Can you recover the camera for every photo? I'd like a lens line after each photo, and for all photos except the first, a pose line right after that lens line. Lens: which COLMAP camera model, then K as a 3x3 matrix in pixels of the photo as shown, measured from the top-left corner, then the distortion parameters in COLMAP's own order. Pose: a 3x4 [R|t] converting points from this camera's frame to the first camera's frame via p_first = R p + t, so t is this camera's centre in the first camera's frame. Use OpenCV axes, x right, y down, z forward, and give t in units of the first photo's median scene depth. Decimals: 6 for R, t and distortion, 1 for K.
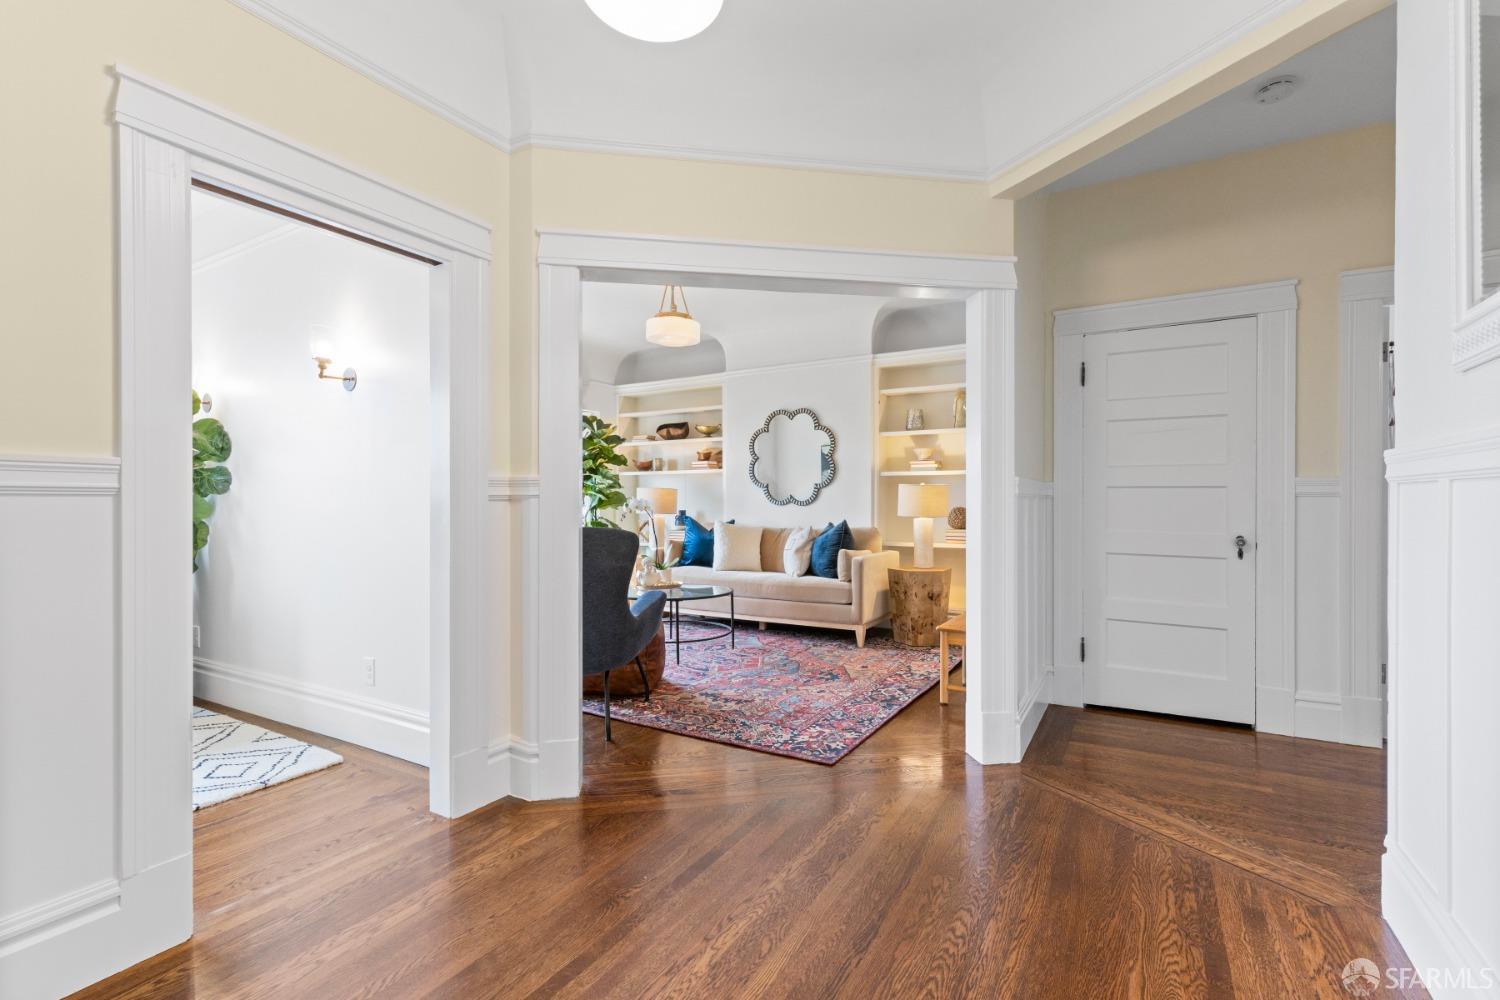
lens RADIAL K [[668.9, 0, 752.8], [0, 668.9, 503.6], [0, 0, 1]] dist [0.007968, -0.000466]
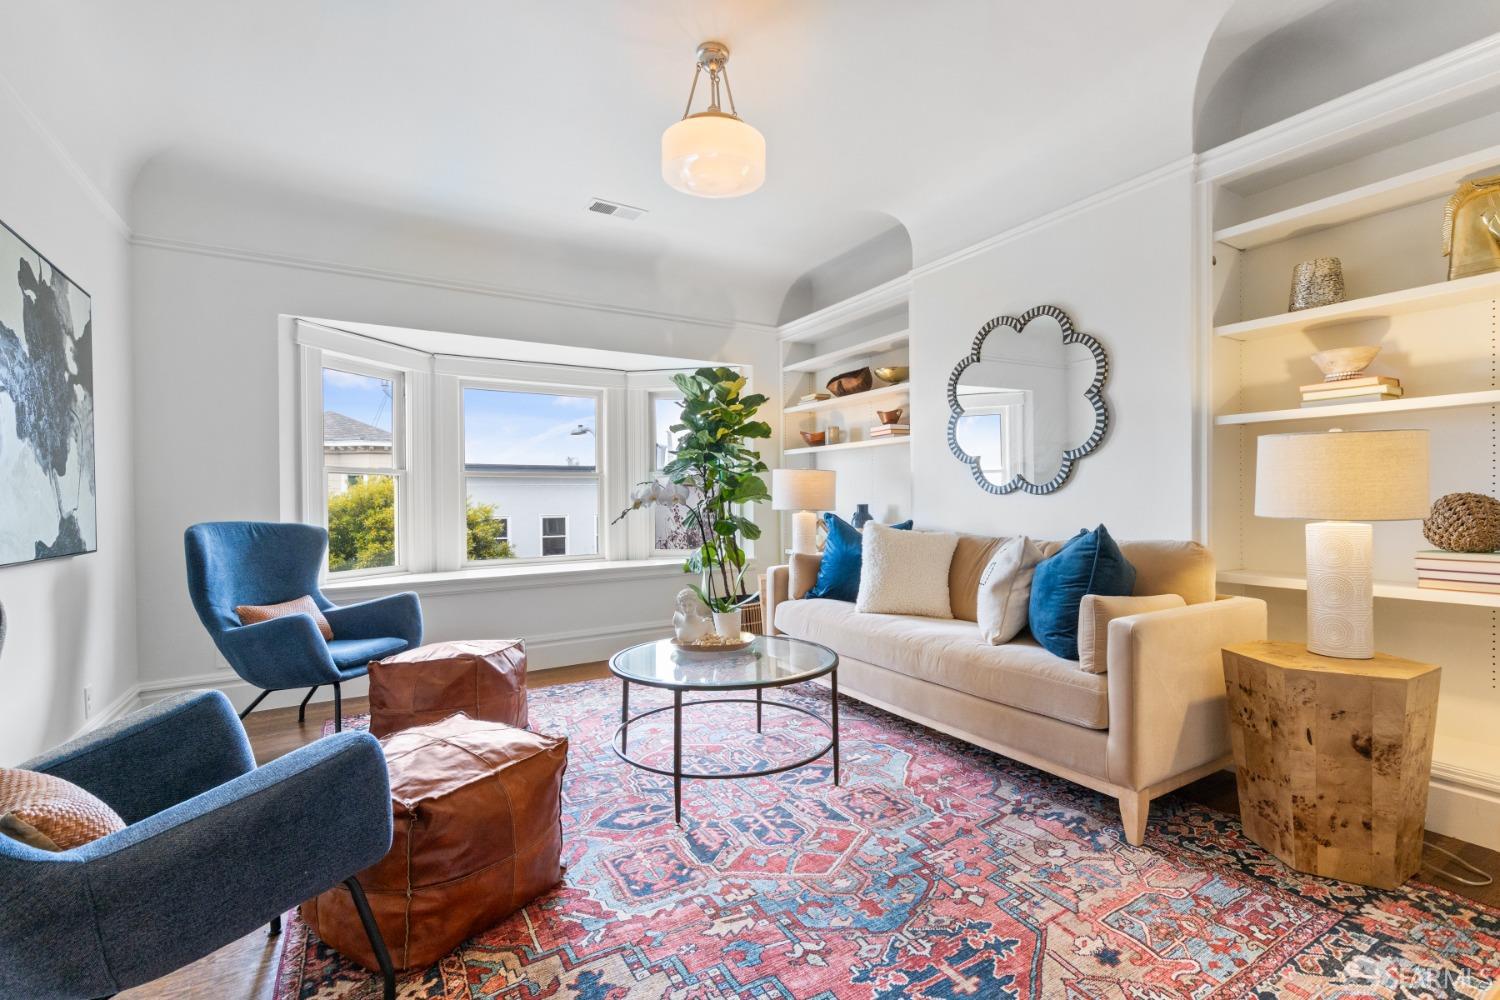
lens RADIAL K [[668.9, 0, 752.8], [0, 668.9, 503.6], [0, 0, 1]] dist [0.007968, -0.000466]
pose [[0.883600, -0.004992, -0.468216, 0.130916], [0.009914, 0.999918, 0.008047, 0.004423], [0.468138, -0.011752, 0.883577, 0.473082]]
